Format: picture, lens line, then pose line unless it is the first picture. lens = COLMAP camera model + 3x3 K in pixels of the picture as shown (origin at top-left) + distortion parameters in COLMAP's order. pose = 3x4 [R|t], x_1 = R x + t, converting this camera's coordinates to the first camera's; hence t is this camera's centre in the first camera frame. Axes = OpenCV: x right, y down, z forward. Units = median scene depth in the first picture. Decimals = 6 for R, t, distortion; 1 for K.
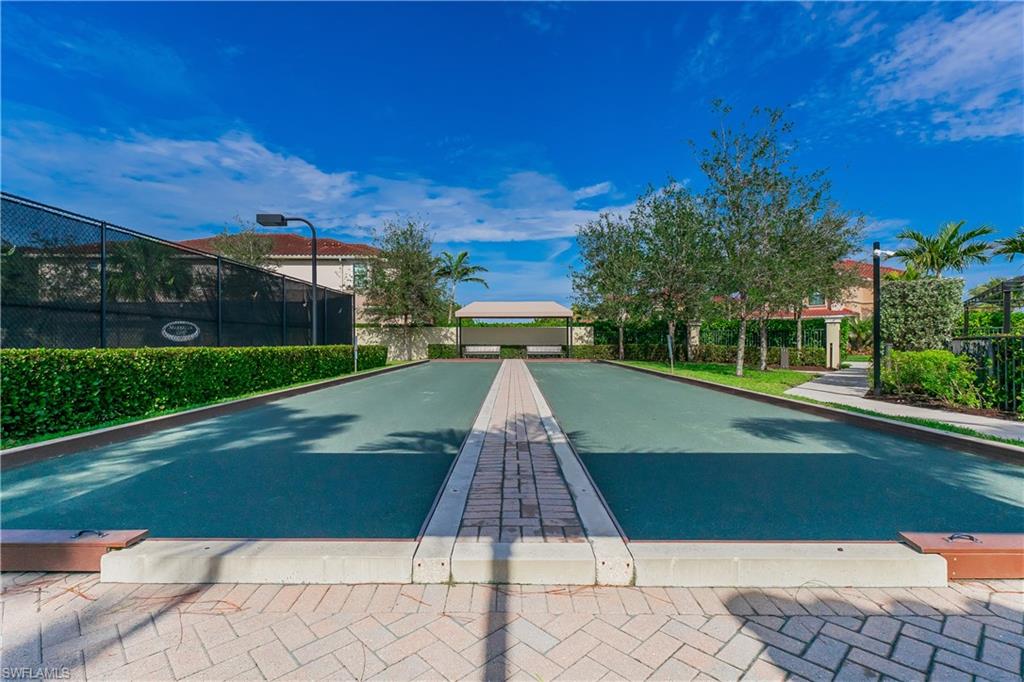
lens RADIAL K [[498.1, 0, 510.5], [0, 498.1, 342.1], [0, 0, 1]] dist [0.004589, 0.000455]
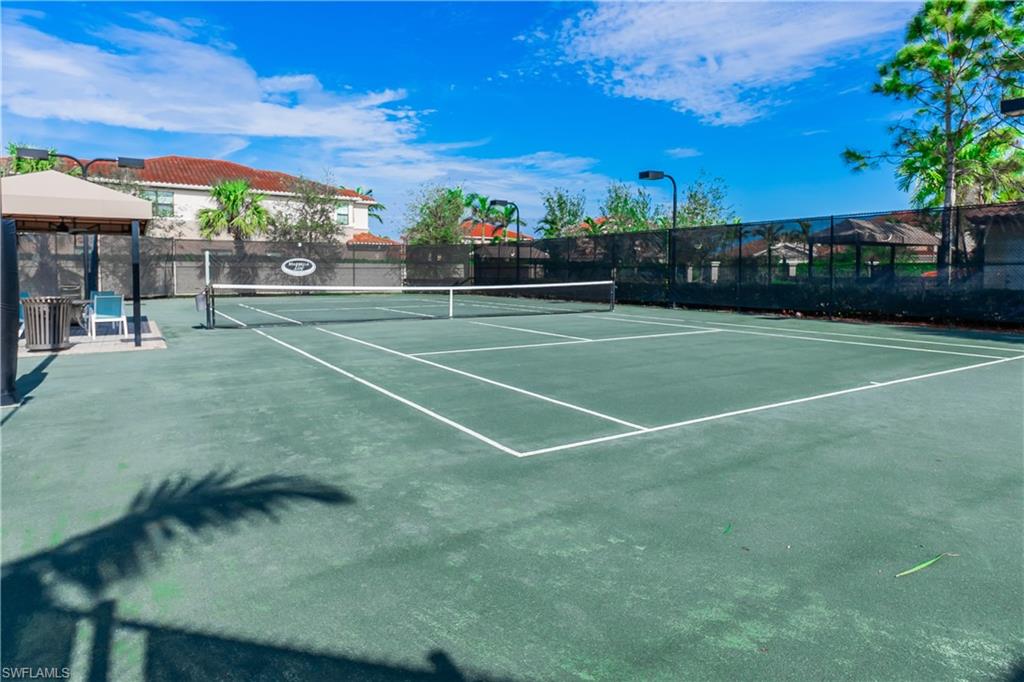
lens RADIAL K [[581.2, 0, 512.8], [0, 581.2, 341.2], [0, 0, 1]] dist [-0.000200, 0.000436]
pose [[0.841698, -0.065818, 0.535923, -0.118436], [-0.000933, 0.992364, 0.123341, -0.002077], [-0.539948, -0.104316, 0.835209, -0.060782]]
